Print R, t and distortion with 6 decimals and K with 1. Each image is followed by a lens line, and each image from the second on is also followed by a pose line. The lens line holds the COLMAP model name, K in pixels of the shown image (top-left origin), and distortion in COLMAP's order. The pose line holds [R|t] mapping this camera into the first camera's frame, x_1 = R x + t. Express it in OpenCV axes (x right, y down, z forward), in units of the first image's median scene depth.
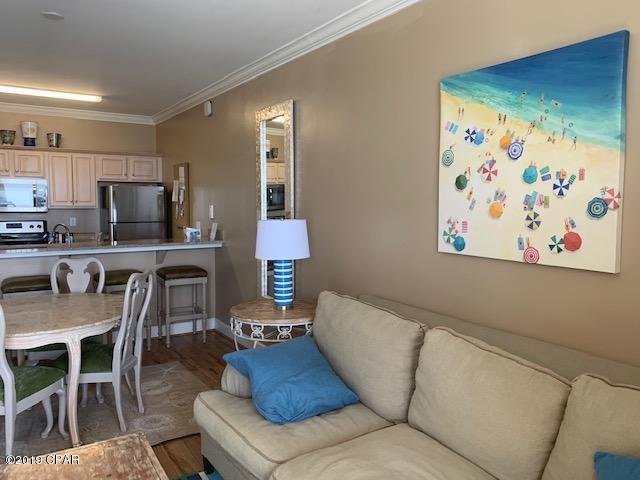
lens RADIAL K [[488.0, 0, 322.4], [0, 488.0, 231.3], [0, 0, 1]] dist [0.045813, -0.061209]
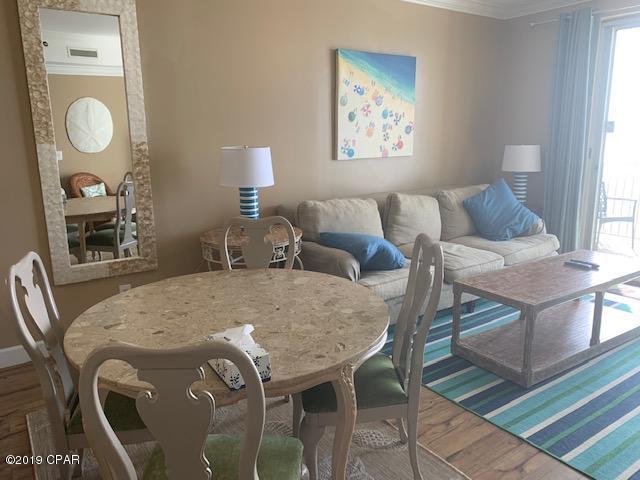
lens RADIAL K [[488.0, 0, 322.4], [0, 488.0, 231.3], [0, 0, 1]] dist [0.045813, -0.061209]
pose [[-0.026887, -0.203277, 0.978752, -1.581101], [0.078638, 0.975642, 0.204791, -0.071286], [-0.996541, 0.082474, -0.010247, 1.239290]]
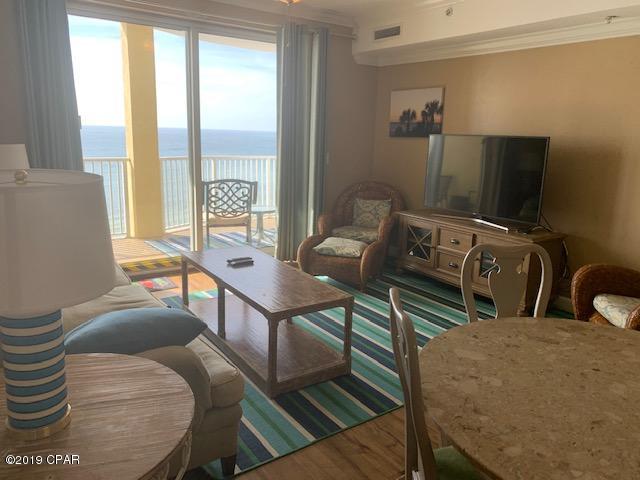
lens RADIAL K [[488.0, 0, 322.4], [0, 488.0, 231.3], [0, 0, 1]] dist [0.045813, -0.061209]
pose [[-0.998914, -0.029211, -0.036308, -0.328443], [-0.038030, 0.961282, 0.272930, -0.131441], [0.026929, 0.274015, -0.961348, 1.934673]]
